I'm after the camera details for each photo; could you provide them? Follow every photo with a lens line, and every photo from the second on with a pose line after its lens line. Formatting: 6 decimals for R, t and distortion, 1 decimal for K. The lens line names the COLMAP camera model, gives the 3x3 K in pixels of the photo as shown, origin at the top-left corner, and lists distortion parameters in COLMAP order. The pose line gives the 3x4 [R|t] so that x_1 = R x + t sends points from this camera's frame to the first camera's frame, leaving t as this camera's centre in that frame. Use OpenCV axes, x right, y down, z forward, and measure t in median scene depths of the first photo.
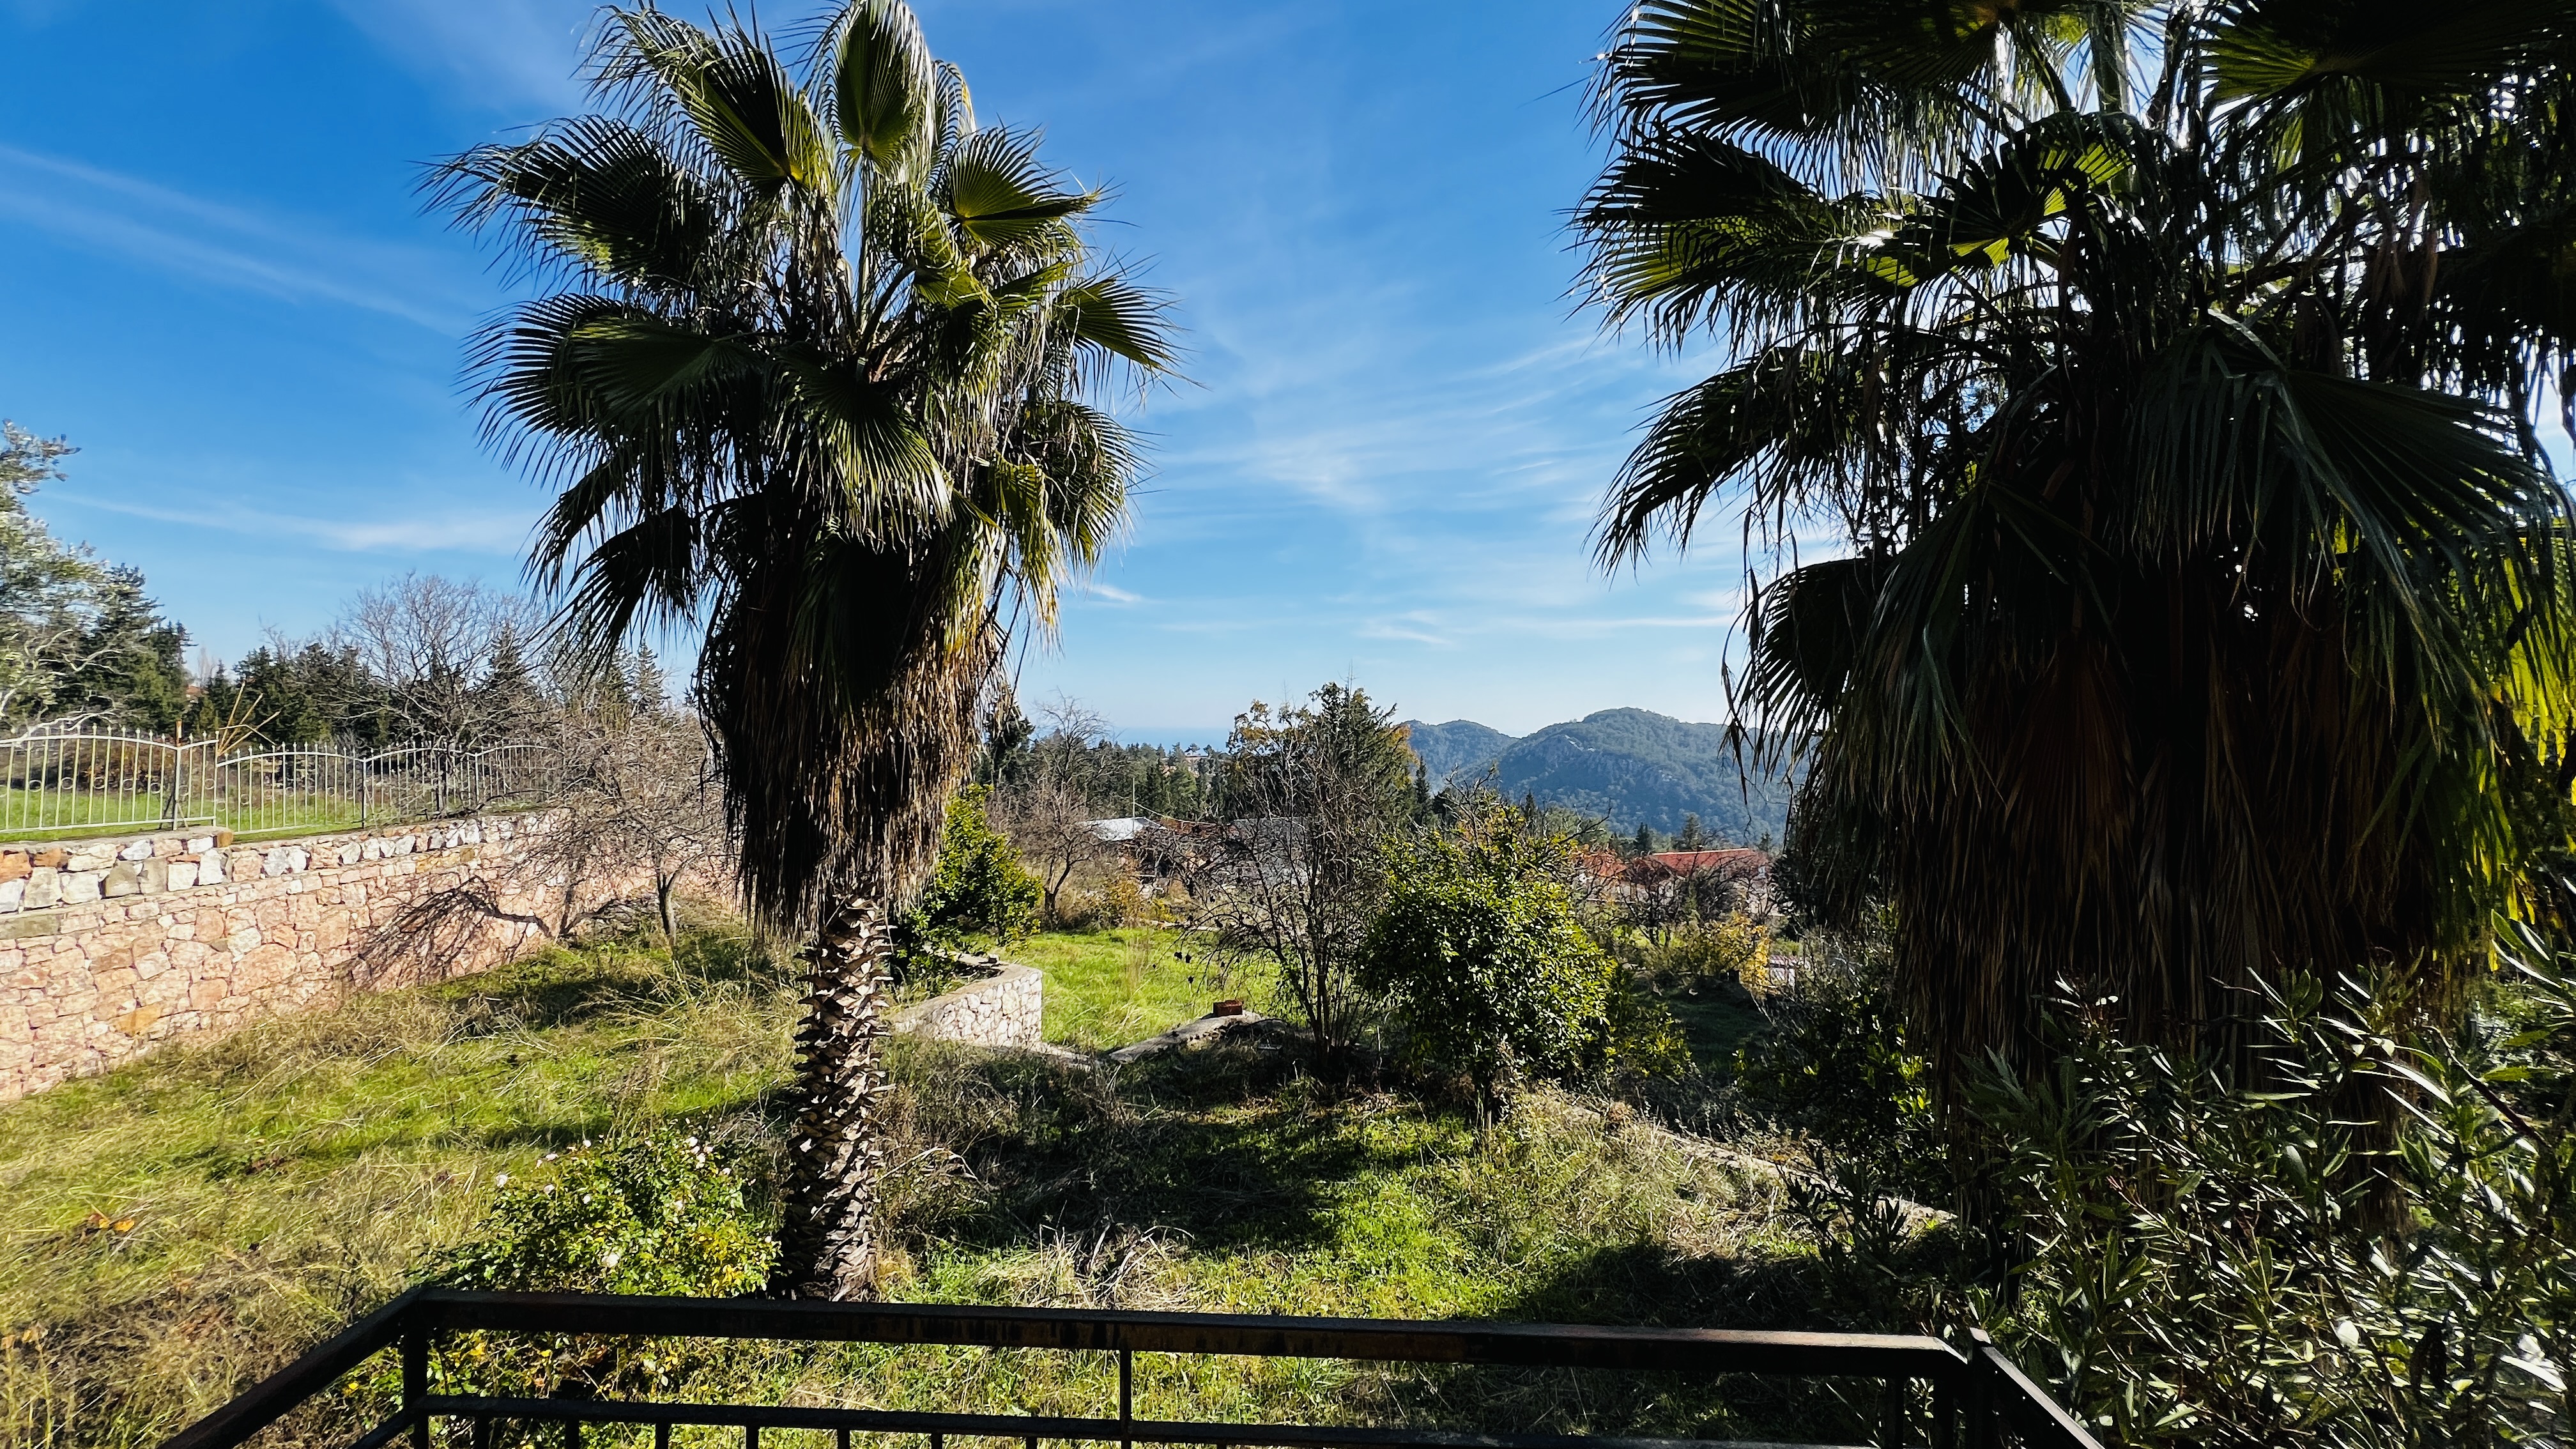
lens RADIAL K [[1023.0, 0, 1291.0], [0, 1023.0, 726.5], [0, 0, 1]] dist [-0.003445, 0.000005]
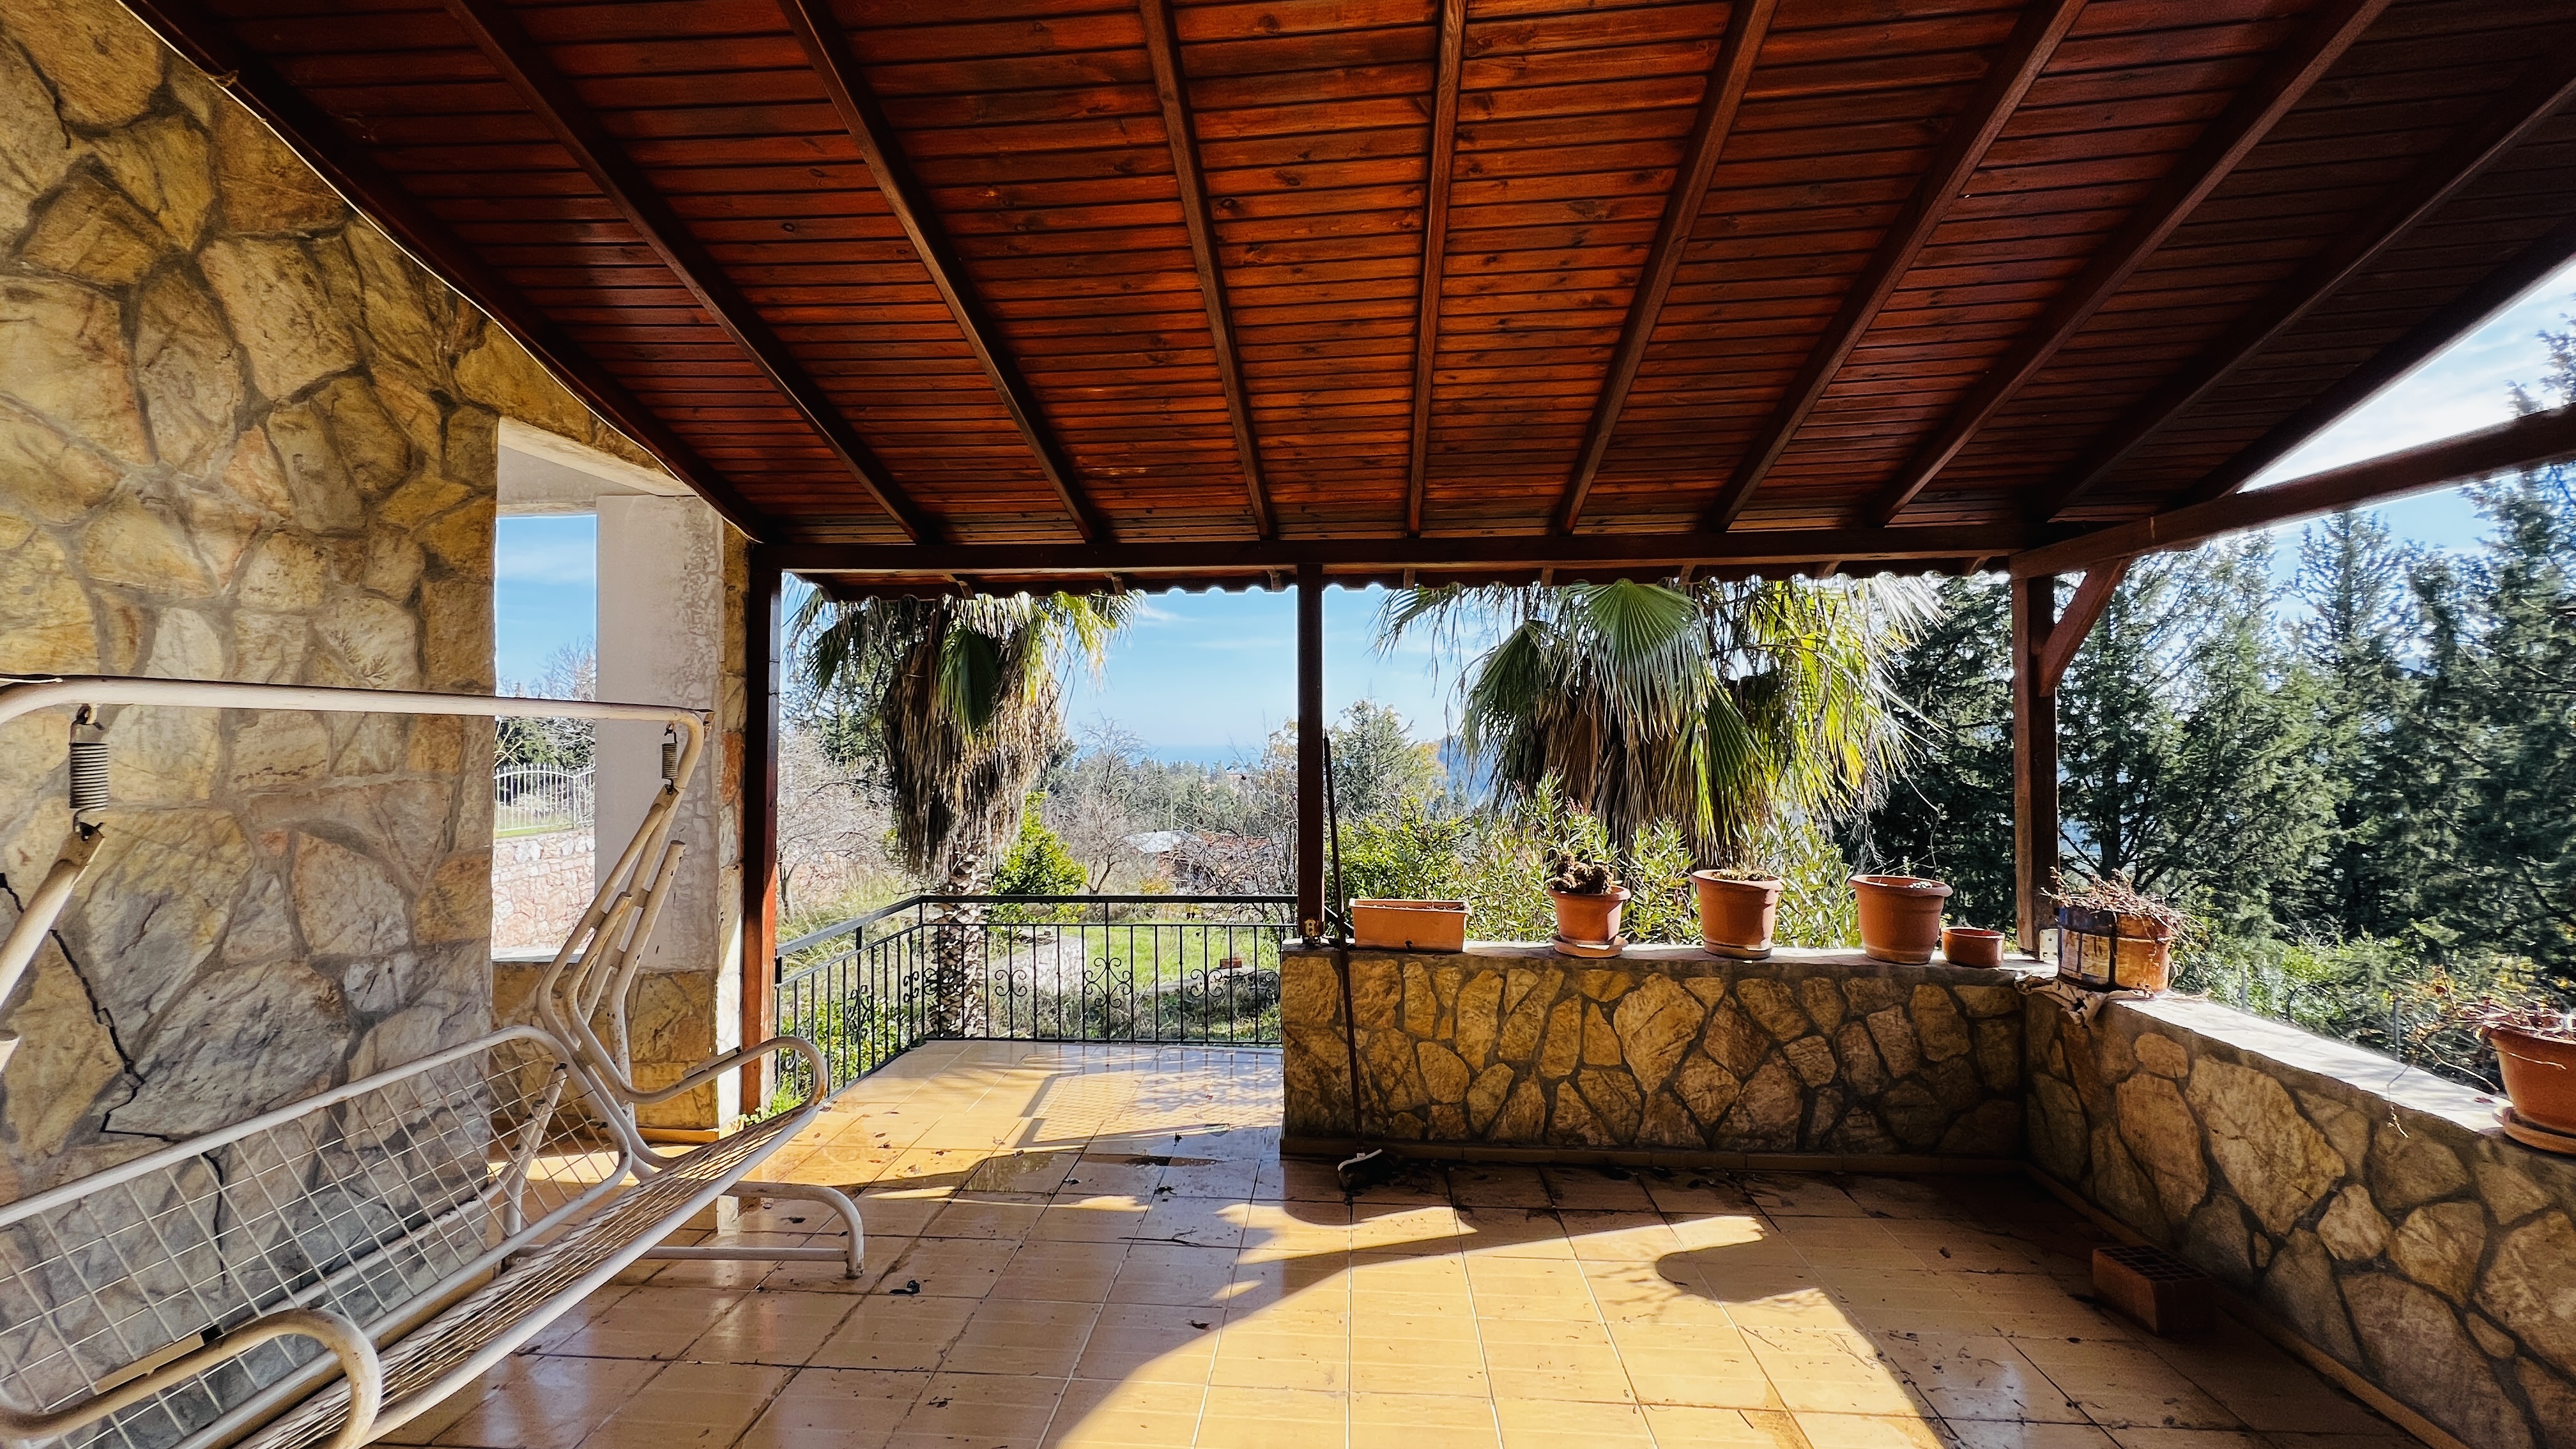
lens RADIAL K [[1023.0, 0, 1281.0], [0, 1023.0, 724.0], [0, 0, 1]] dist [-0.003445, 0.000005]
pose [[0.998697, -0.012926, -0.049359, 0.072745], [0.011997, 0.999746, -0.019062, 0.001390], [0.049593, 0.018445, 0.998599, -0.298837]]
